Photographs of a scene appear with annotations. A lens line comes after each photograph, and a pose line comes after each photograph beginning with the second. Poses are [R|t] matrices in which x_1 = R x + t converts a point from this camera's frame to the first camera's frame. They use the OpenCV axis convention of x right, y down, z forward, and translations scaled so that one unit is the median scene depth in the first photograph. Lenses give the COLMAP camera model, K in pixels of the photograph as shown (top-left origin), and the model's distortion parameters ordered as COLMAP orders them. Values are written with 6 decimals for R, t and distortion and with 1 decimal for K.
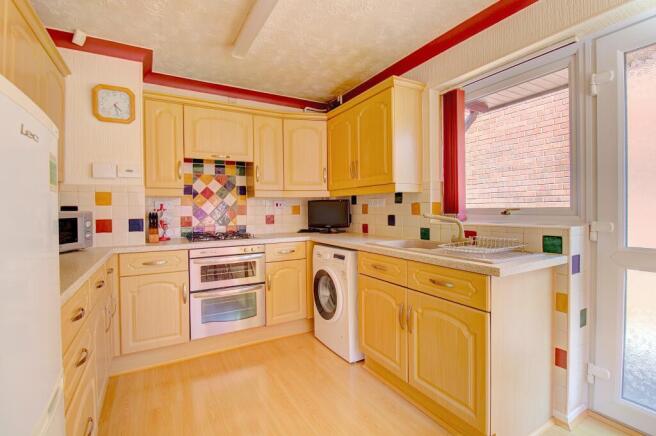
lens RADIAL K [[310.1, 0, 331.6], [0, 310.1, 214.6], [0, 0, 1]] dist [-0.015170, -0.001500]
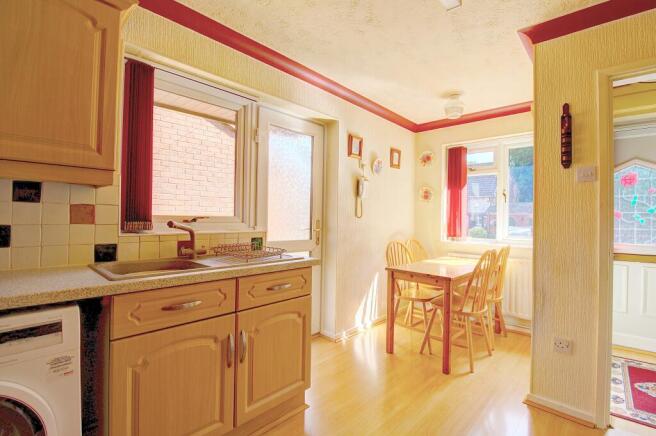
lens RADIAL K [[310.1, 0, 329.9], [0, 310.1, 215.9], [0, 0, 1]] dist [-0.015170, -0.001500]
pose [[-0.296487, 0.006583, 0.955014, -0.175156], [-0.002587, 0.999967, -0.007696, -0.004575], [-0.955033, -0.004753, -0.296460, 0.282406]]
